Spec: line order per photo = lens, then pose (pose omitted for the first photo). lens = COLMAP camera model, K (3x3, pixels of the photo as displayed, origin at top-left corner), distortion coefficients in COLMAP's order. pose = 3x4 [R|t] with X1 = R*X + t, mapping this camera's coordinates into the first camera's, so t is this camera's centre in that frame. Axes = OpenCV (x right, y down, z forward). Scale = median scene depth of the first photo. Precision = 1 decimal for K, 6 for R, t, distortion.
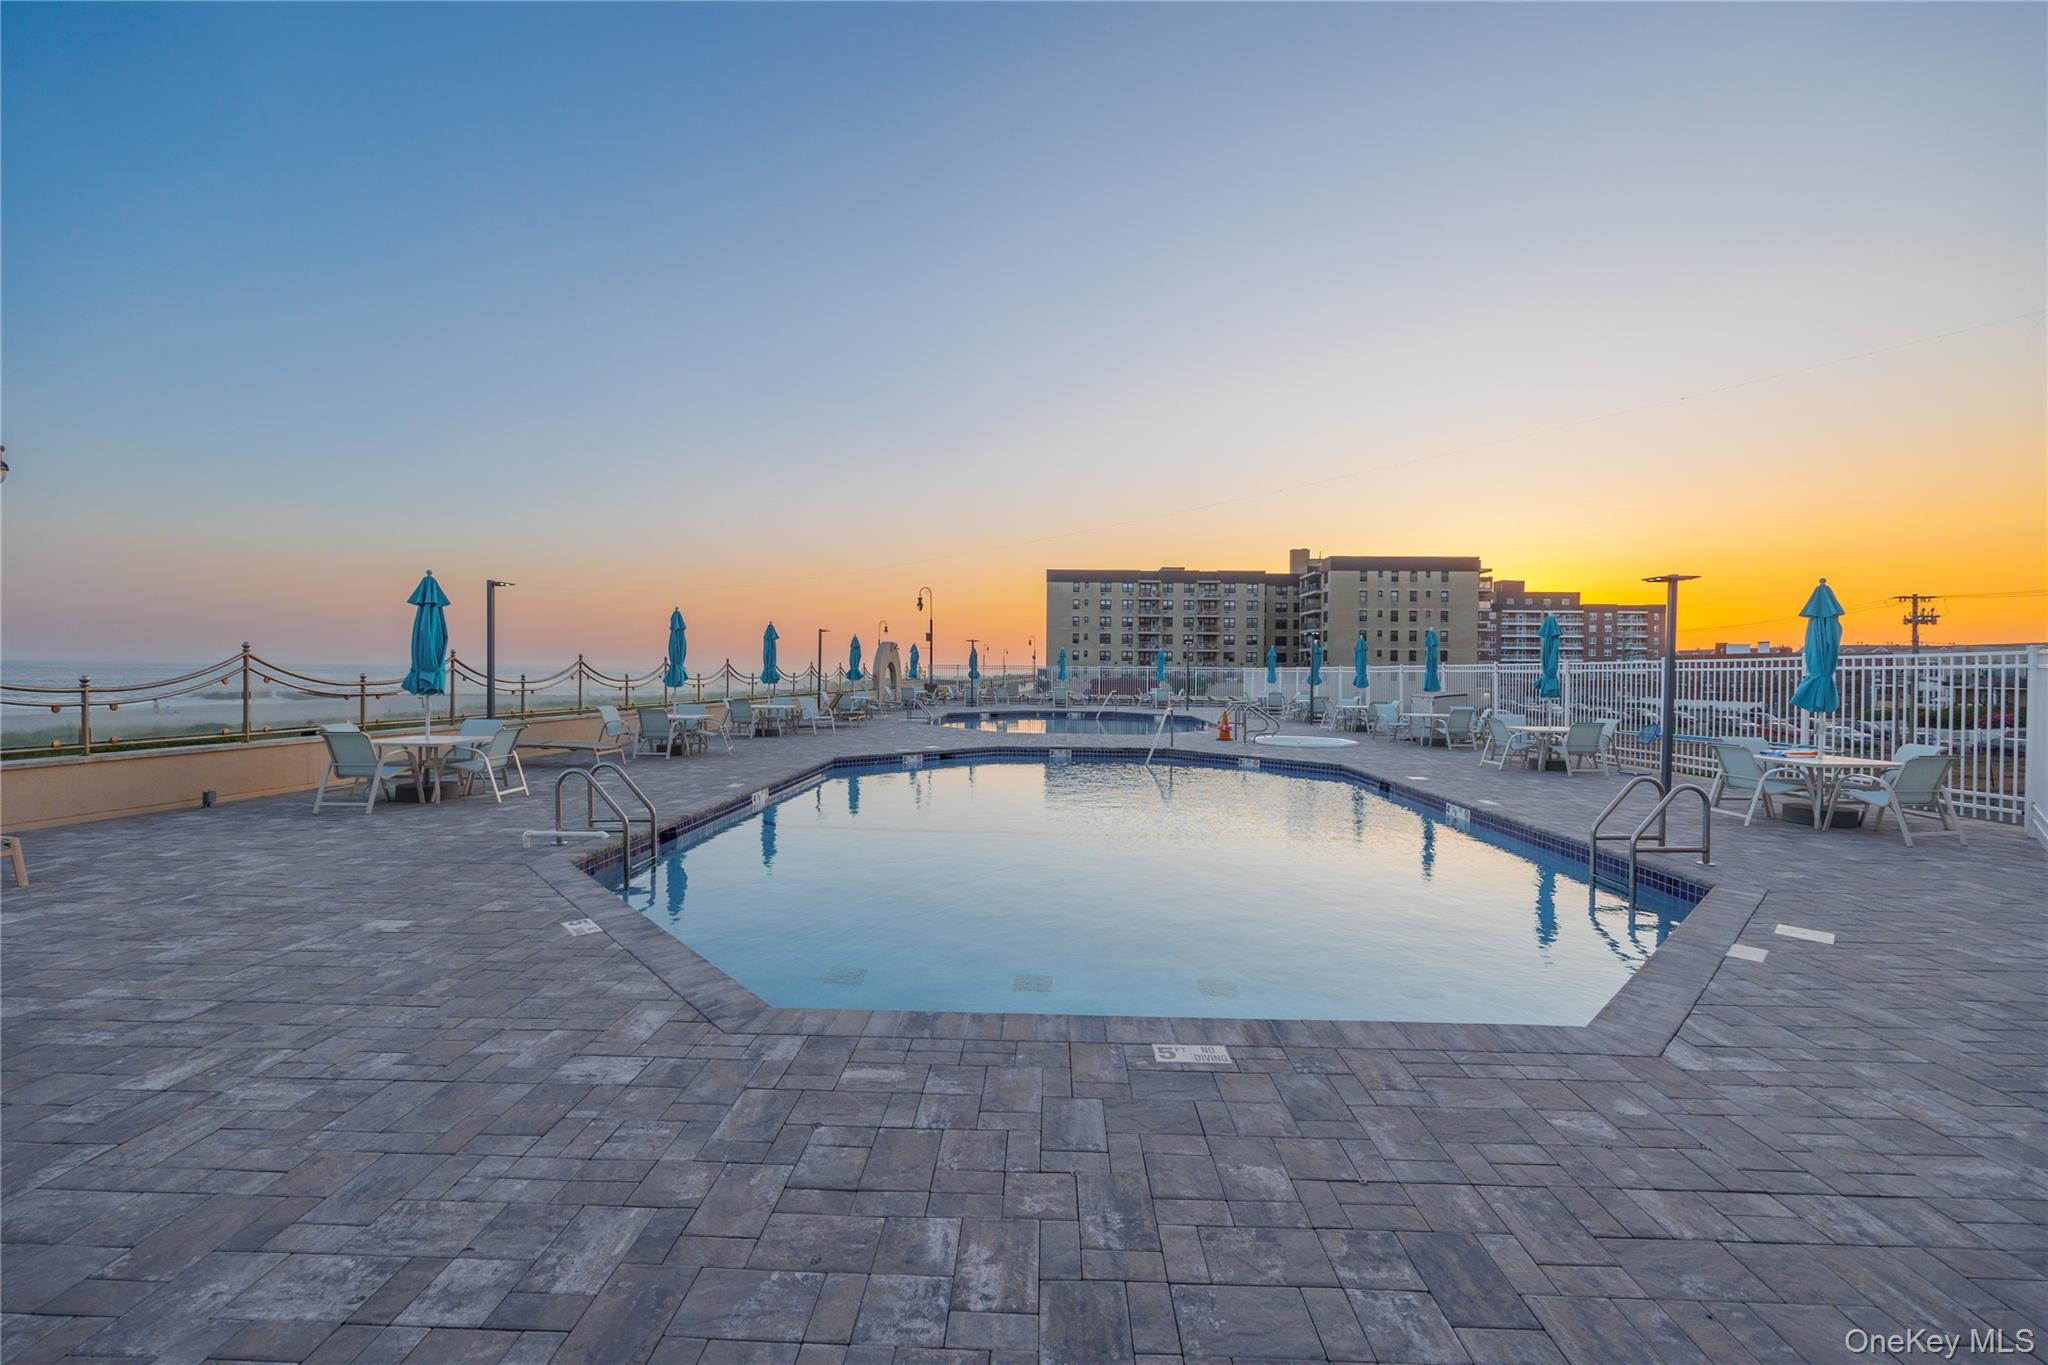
lens RADIAL K [[820.0, 0, 1024.0], [0, 820.0, 682.5], [0, 0, 1]] dist [-0.000258, -0.000094]
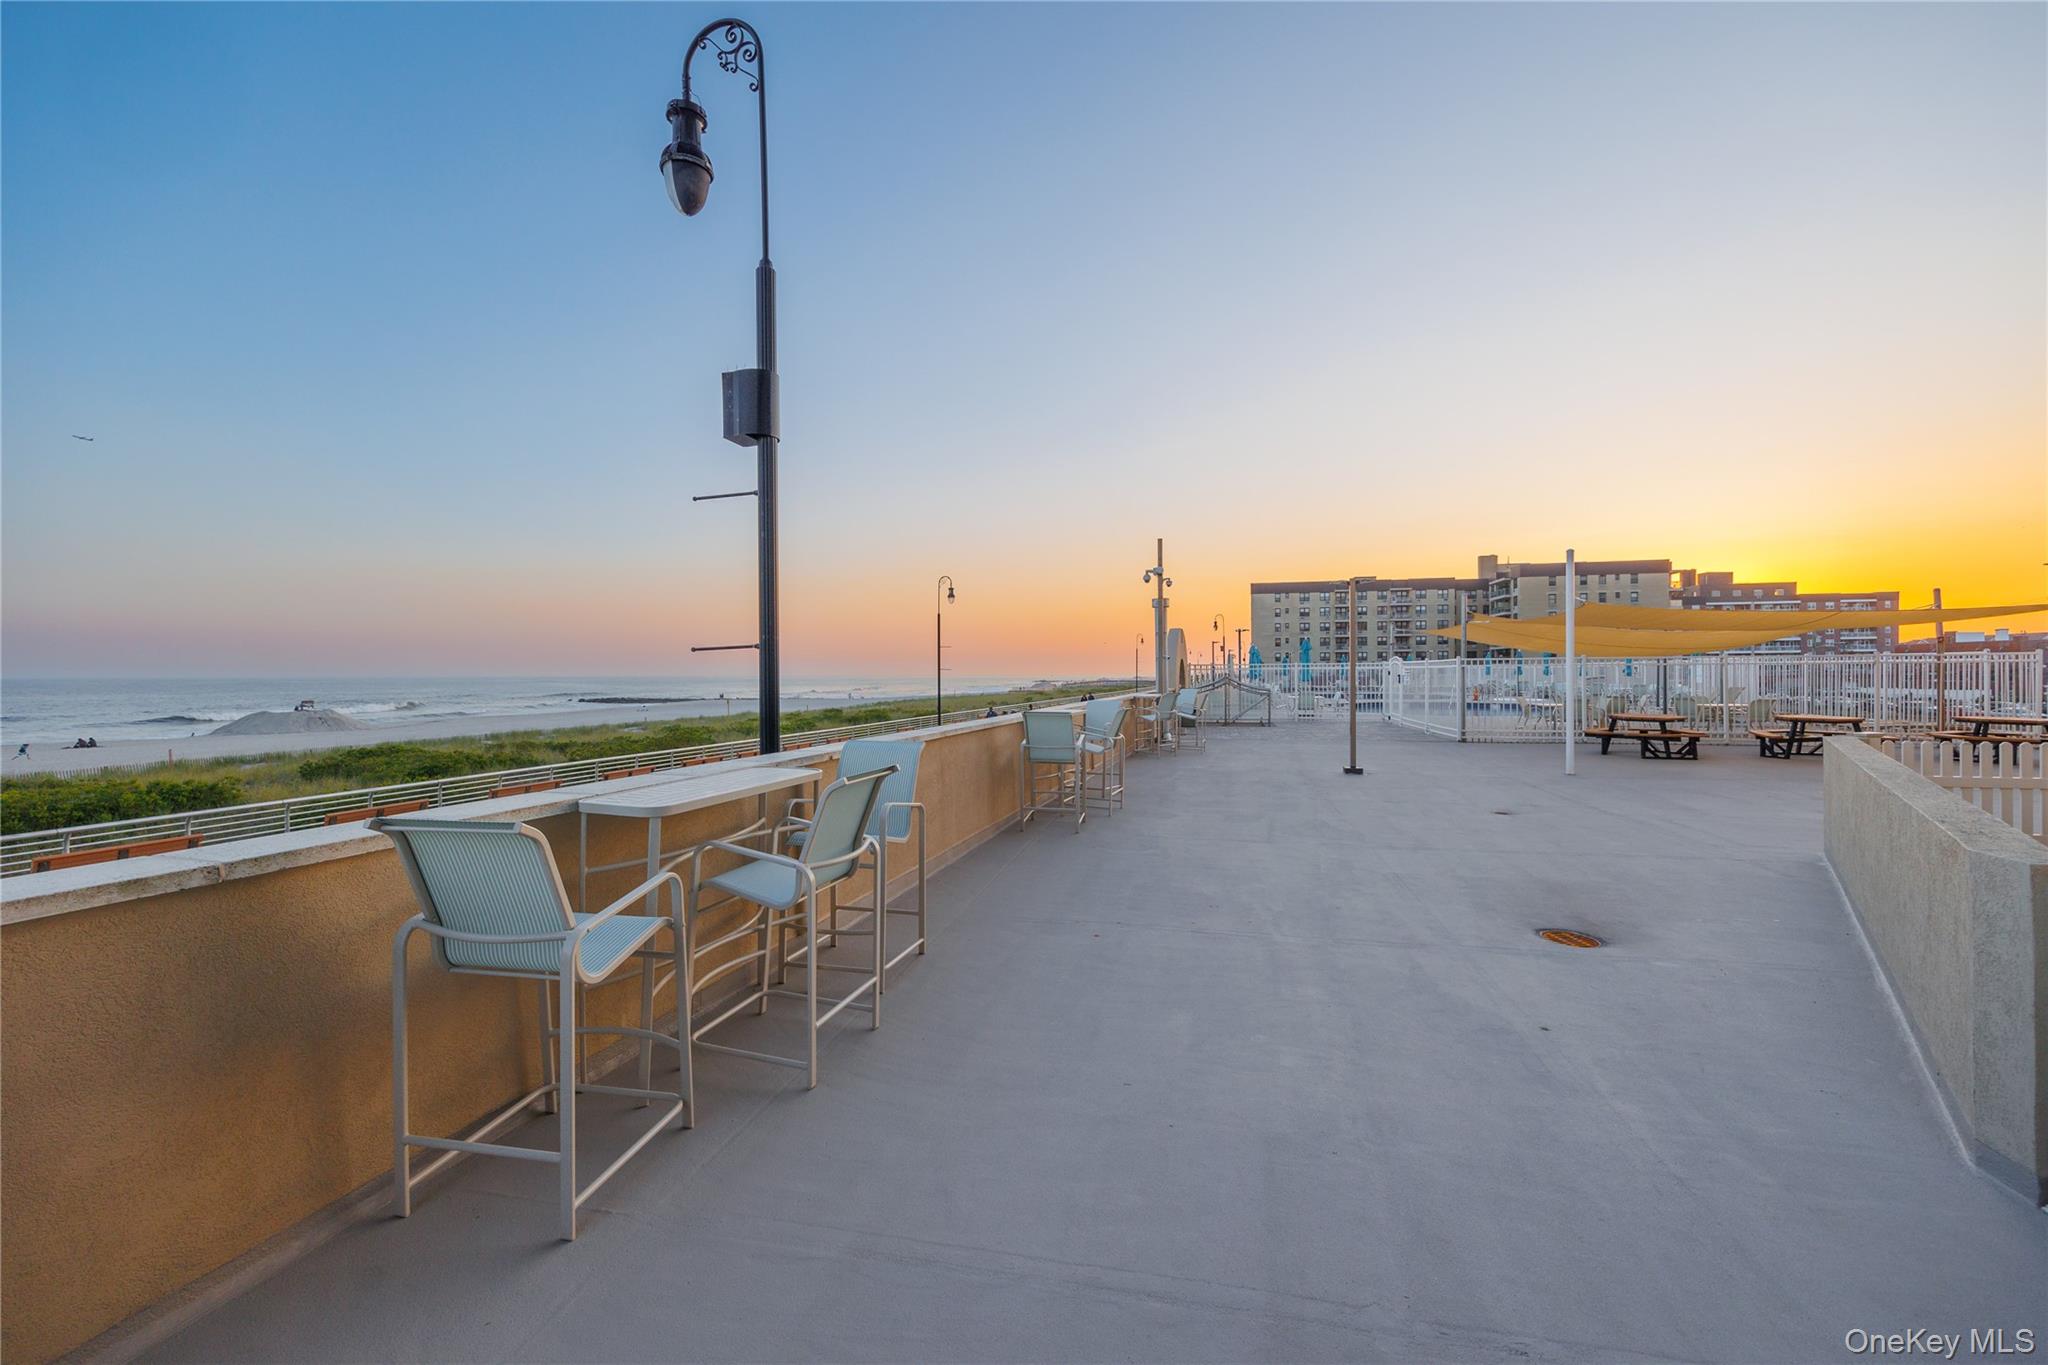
lens RADIAL K [[820.0, 0, 1024.0], [0, 820.0, 682.5], [0, 0, 1]] dist [-0.000258, -0.000094]
pose [[0.983032, -0.014246, -0.182881, -0.076999], [0.013682, 0.999897, -0.004347, 0.002581], [0.182924, 0.001771, 0.983125, -0.194047]]
